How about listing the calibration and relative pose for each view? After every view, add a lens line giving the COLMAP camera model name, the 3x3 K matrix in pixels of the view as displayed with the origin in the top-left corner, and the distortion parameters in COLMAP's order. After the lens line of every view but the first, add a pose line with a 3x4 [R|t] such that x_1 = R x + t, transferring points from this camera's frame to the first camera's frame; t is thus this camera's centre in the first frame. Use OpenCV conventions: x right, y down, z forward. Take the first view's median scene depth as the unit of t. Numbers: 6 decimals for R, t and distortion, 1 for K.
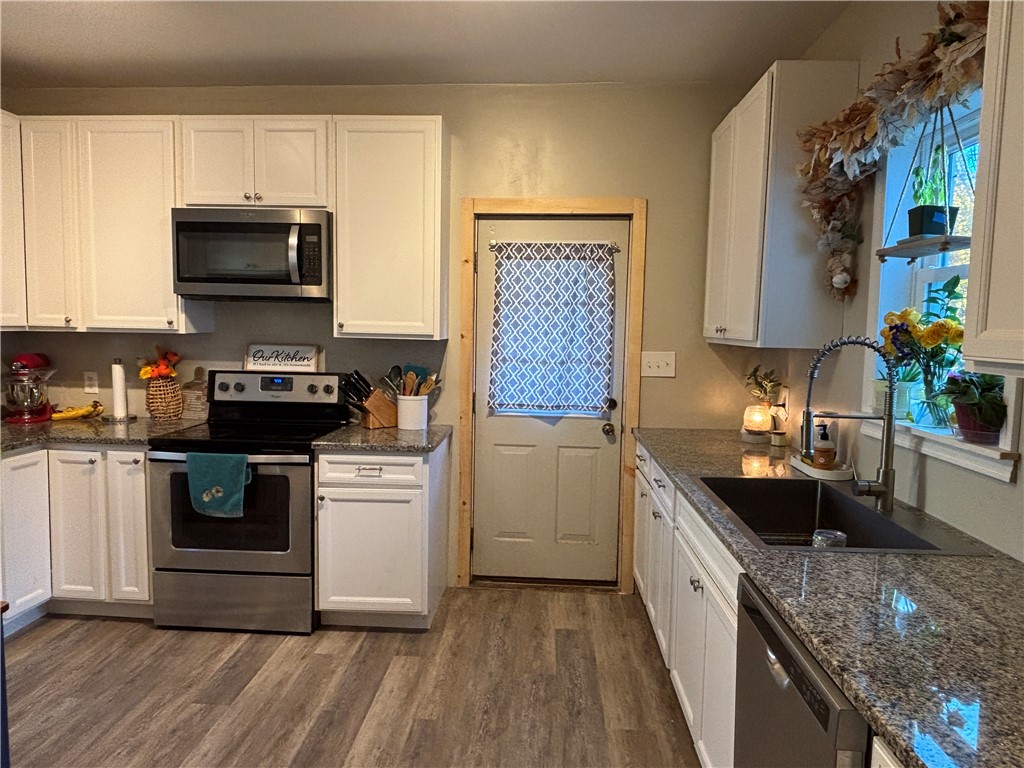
lens RADIAL K [[654.4, 0, 511.0], [0, 654.4, 381.7], [0, 0, 1]] dist [0.002920, 0.000694]
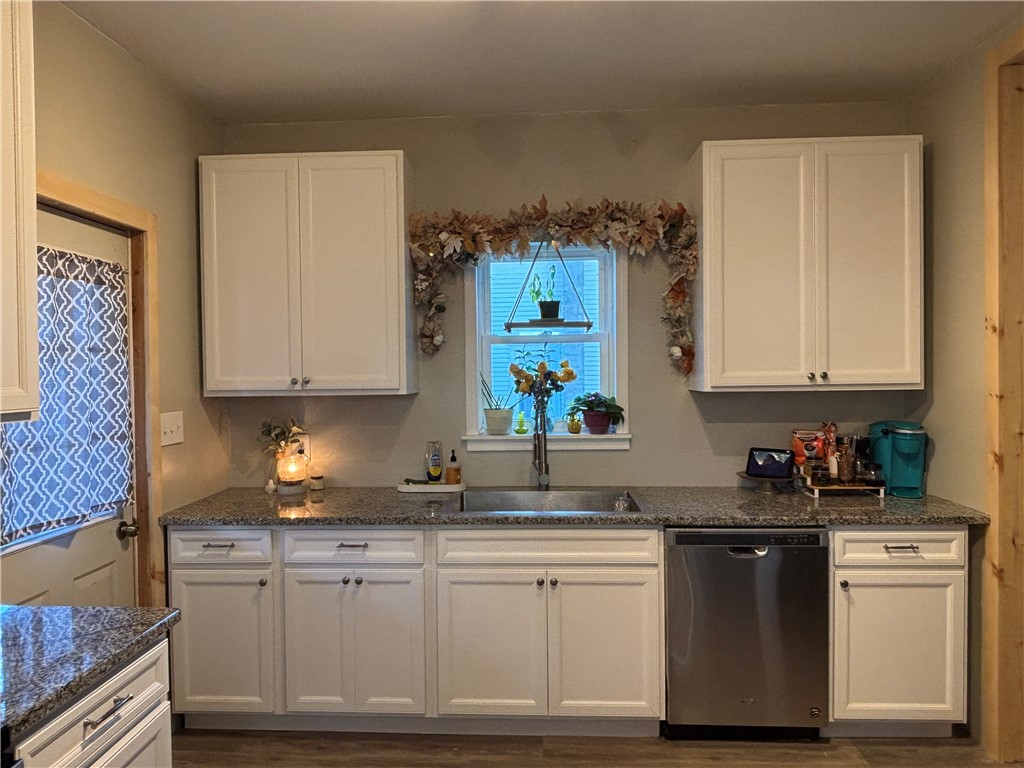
lens RADIAL K [[654.4, 0, 510.7], [0, 654.4, 384.6], [0, 0, 1]] dist [0.002920, 0.000694]
pose [[-0.007742, -0.031092, 0.999487, -0.563461], [0.104280, 0.994042, 0.031730, -0.062577], [-0.994518, 0.104472, -0.004454, 0.596932]]
